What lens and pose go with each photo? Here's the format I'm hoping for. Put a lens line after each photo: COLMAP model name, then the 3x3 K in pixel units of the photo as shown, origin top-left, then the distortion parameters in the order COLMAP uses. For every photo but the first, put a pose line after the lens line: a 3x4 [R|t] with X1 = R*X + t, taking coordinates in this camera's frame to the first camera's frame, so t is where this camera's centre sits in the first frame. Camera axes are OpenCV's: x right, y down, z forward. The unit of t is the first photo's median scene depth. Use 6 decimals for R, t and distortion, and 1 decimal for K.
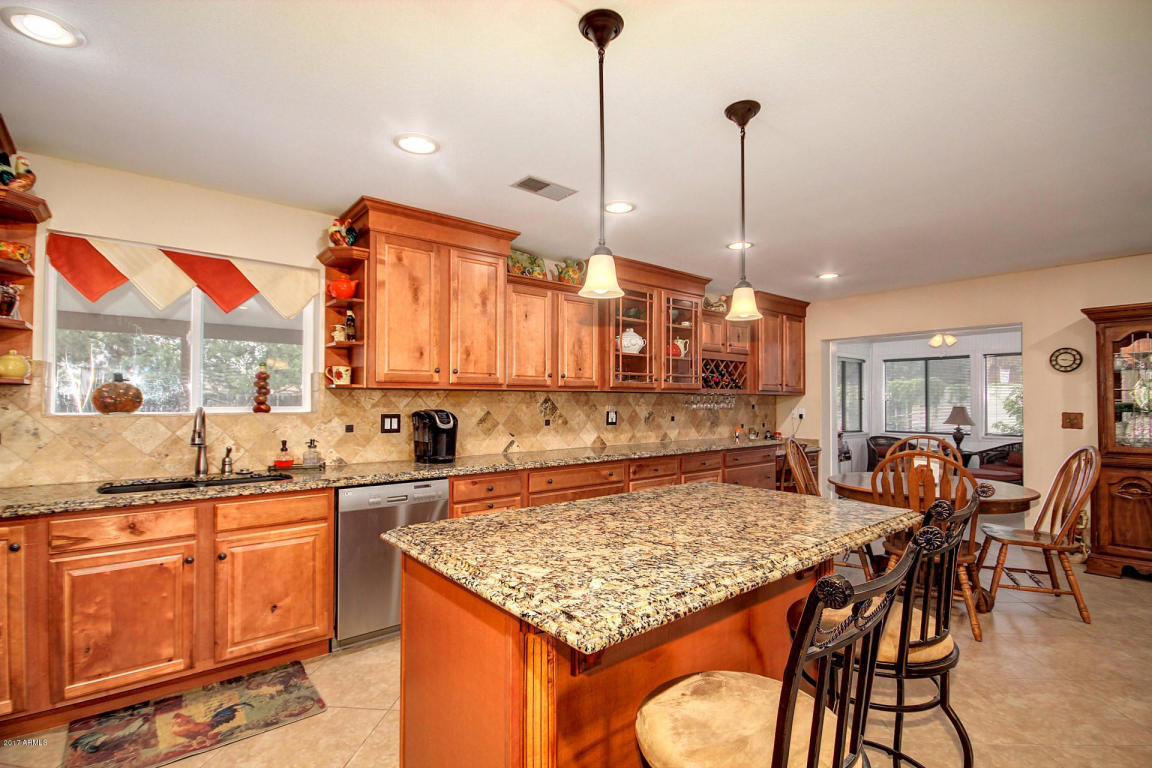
lens RADIAL K [[539.9, 0, 579.7], [0, 539.9, 398.7], [0, 0, 1]] dist [0.005306, -0.001992]
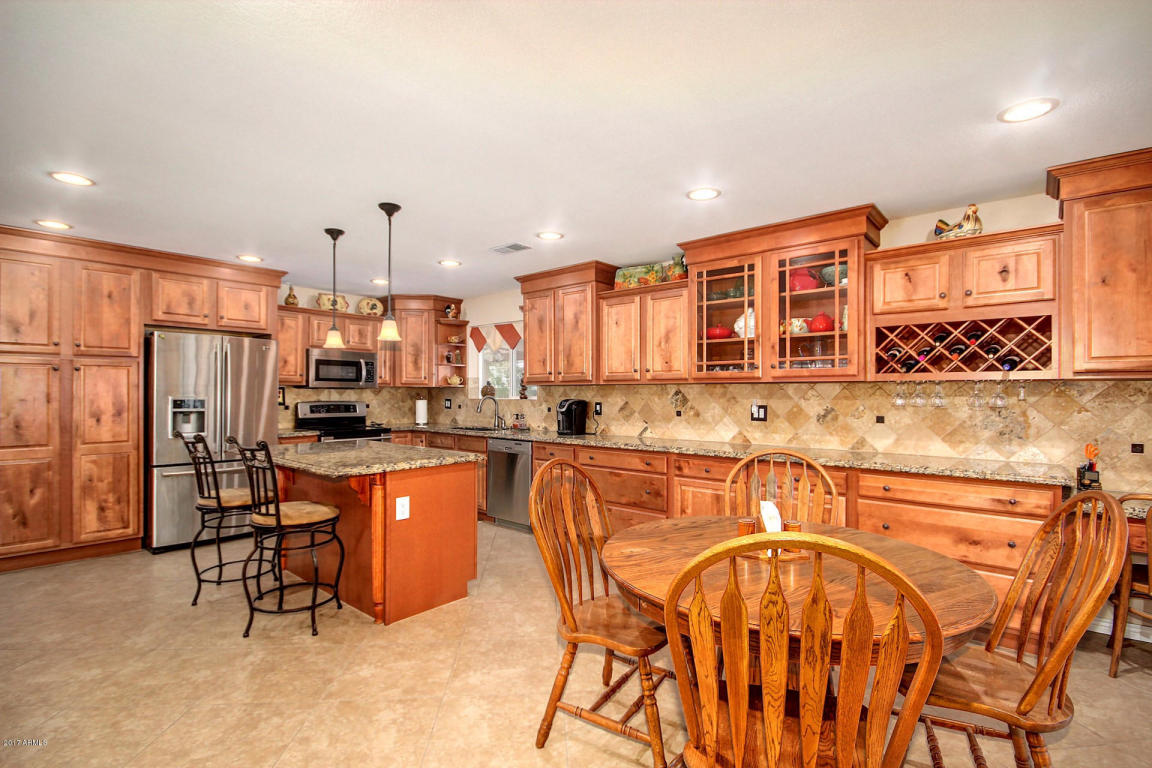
lens RADIAL K [[539.9, 0, 578.0], [0, 539.9, 395.0], [0, 0, 1]] dist [0.005306, -0.001992]
pose [[0.154376, 0.001805, -0.988010, 1.240348], [0.002651, 0.999994, 0.002241, 0.006378], [0.988009, -0.002965, 0.154371, 0.829561]]
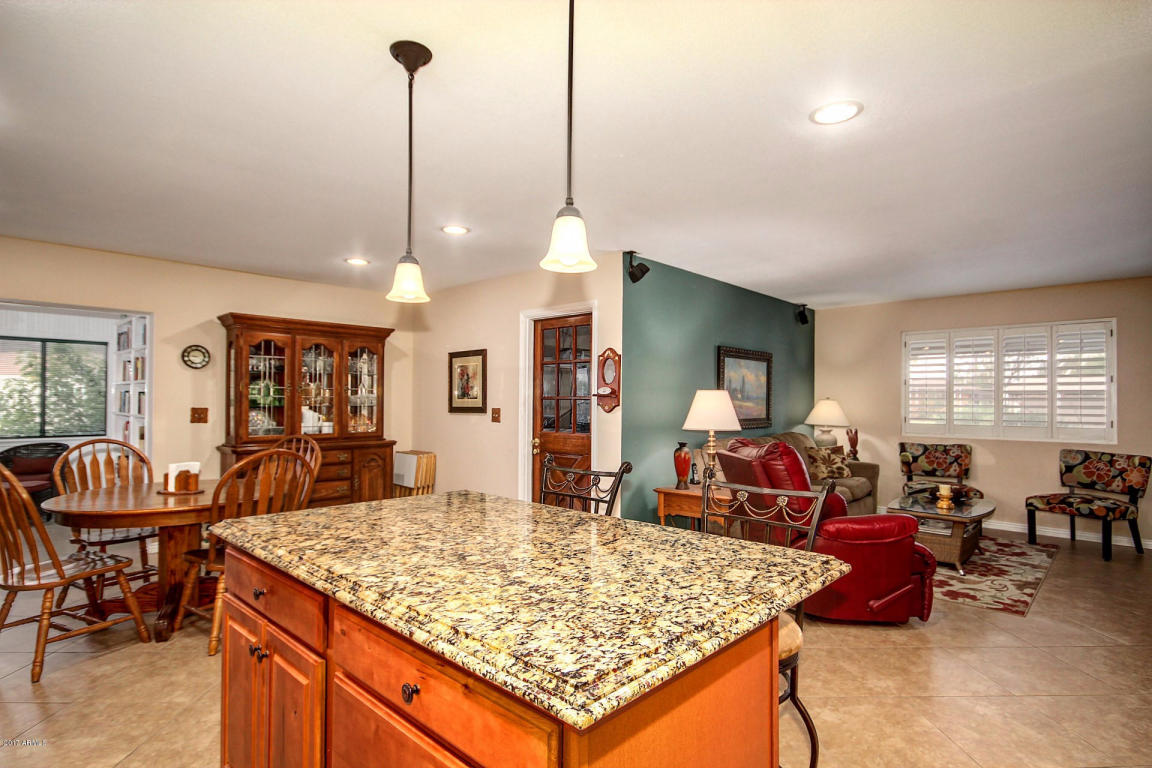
lens RADIAL K [[579.7, 0, 581.5], [0, 579.7, 395.5], [0, 0, 1]] dist [0.003692, 0.003665]
pose [[-0.124856, 0.006288, 0.992155, -0.404588], [-0.012881, 0.999885, -0.007958, 0.002696], [-0.992091, -0.013773, -0.124761, 0.526748]]
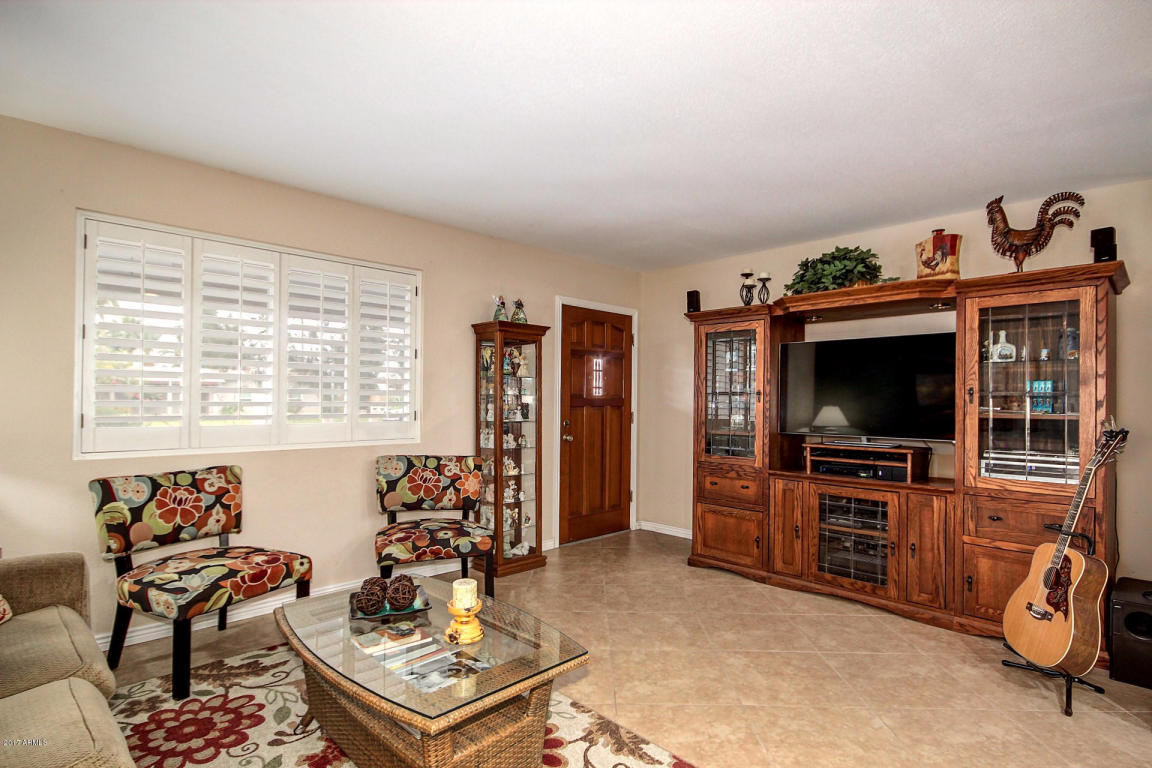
lens RADIAL K [[579.7, 0, 584.6], [0, 579.7, 393.9], [0, 0, 1]] dist [0.003692, 0.003665]
pose [[-0.996719, -0.012558, -0.079961, 0.800965], [-0.011456, 0.999833, -0.014225, 0.019245], [0.080126, -0.013262, -0.996696, 0.059223]]
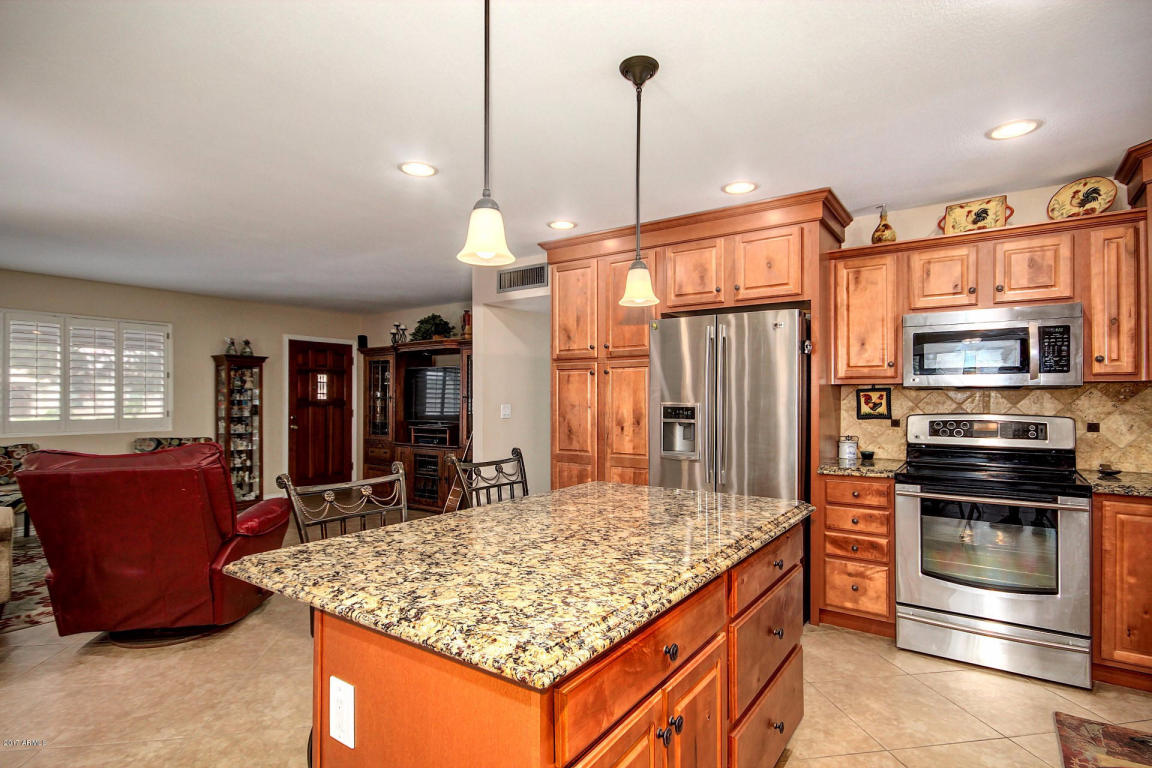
lens RADIAL K [[579.7, 0, 572.6], [0, 579.7, 388.9], [0, 0, 1]] dist [0.003692, 0.003665]
pose [[-0.966318, -0.006418, -0.257270, 0.245886], [-0.001065, 0.999780, -0.020942, 0.007890], [0.257348, -0.019963, -0.966113, 1.055883]]
